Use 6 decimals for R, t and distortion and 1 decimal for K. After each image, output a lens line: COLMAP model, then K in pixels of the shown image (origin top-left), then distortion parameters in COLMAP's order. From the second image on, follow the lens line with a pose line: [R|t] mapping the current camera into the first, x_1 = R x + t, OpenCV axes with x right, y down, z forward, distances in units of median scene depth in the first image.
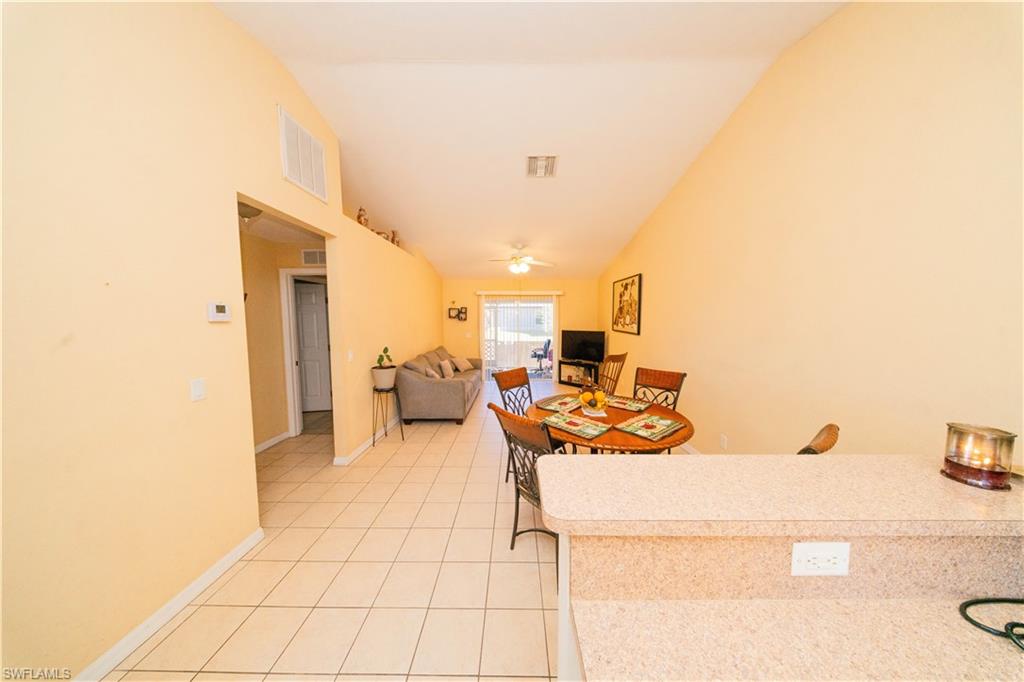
lens RADIAL K [[300.0, 0, 514.7], [0, 300.0, 339.8], [0, 0, 1]] dist [0.000279, -0.001518]
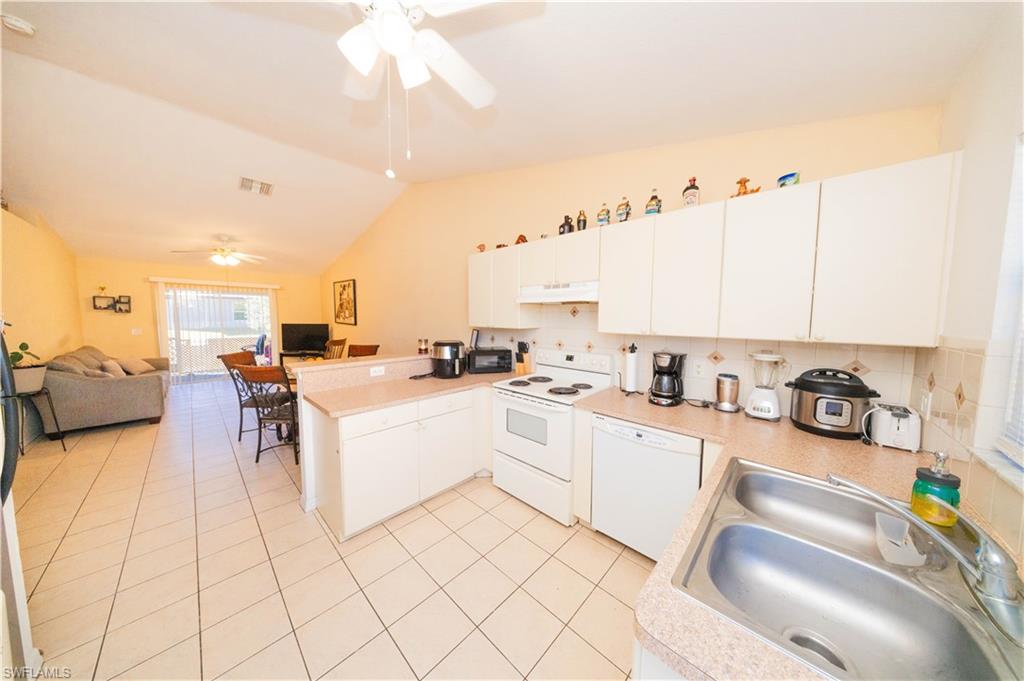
lens RADIAL K [[300.0, 0, 514.7], [0, 300.0, 339.3], [0, 0, 1]] dist [0.000279, -0.001518]
pose [[0.676603, -0.049147, 0.734706, -0.081017], [0.041018, 0.998736, 0.029034, 0.033166], [-0.735205, 0.010491, 0.677764, -0.381795]]
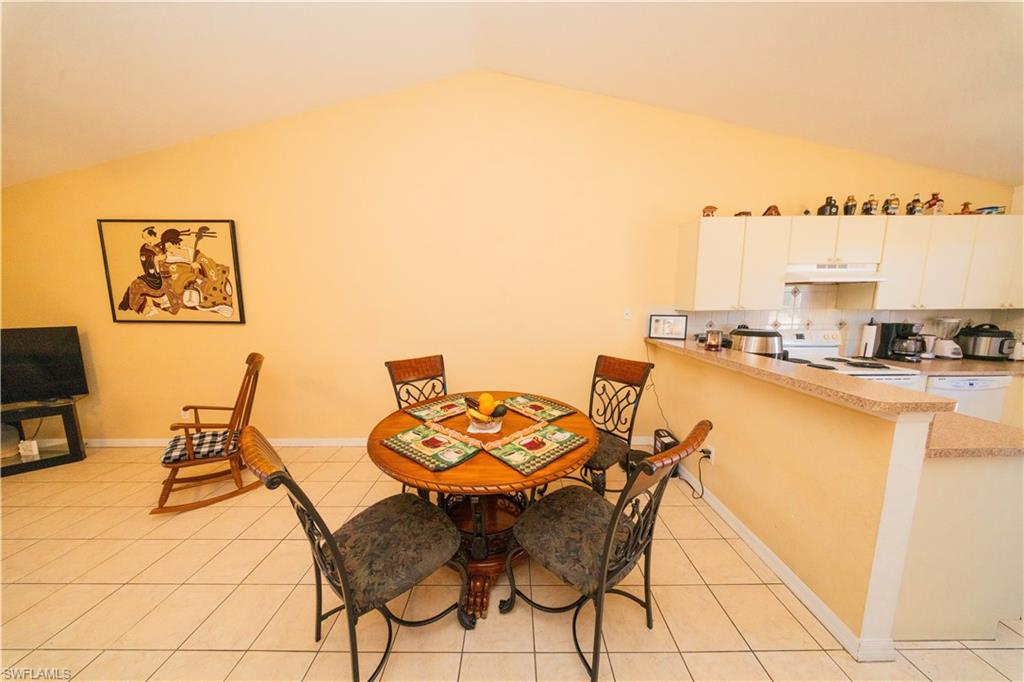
lens RADIAL K [[300.0, 0, 514.7], [0, 300.0, 339.8], [0, 0, 1]] dist [0.000279, -0.001518]
pose [[0.002086, -0.122732, 0.992438, -0.177900], [0.075882, 0.989598, 0.122222, -0.015084], [-0.997115, 0.075053, 0.011378, 0.410092]]
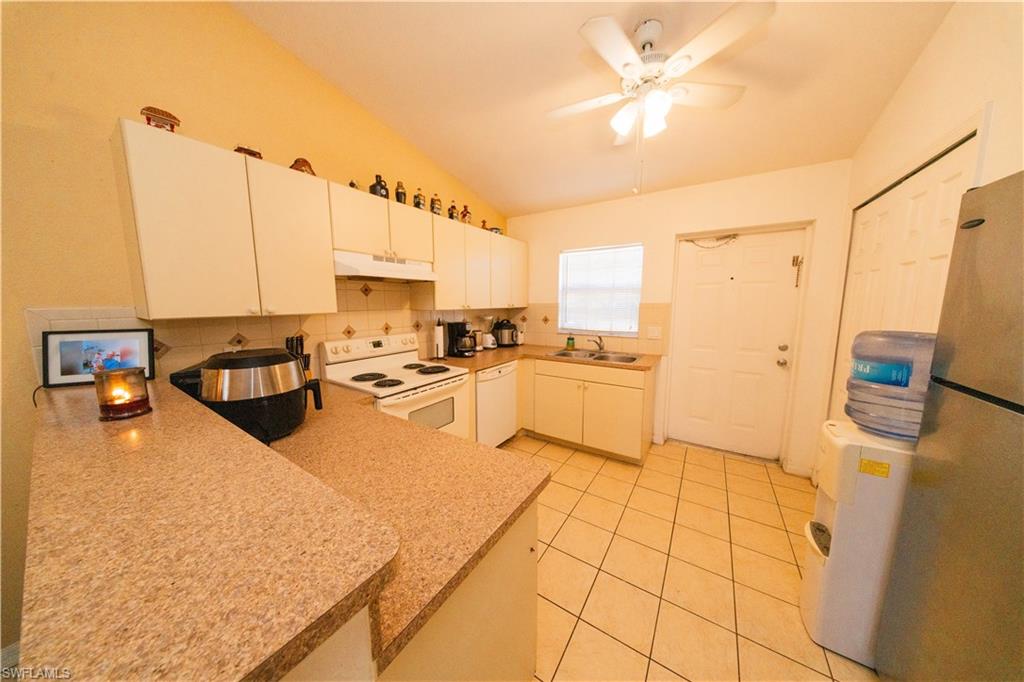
lens RADIAL K [[300.0, 0, 514.7], [0, 300.0, 339.8], [0, 0, 1]] dist [0.000279, -0.001518]
pose [[-0.843059, -0.064474, 0.533943, -0.047801], [0.039972, 0.982531, 0.181755, 0.005025], [-0.536334, 0.174573, -0.825754, 0.158271]]
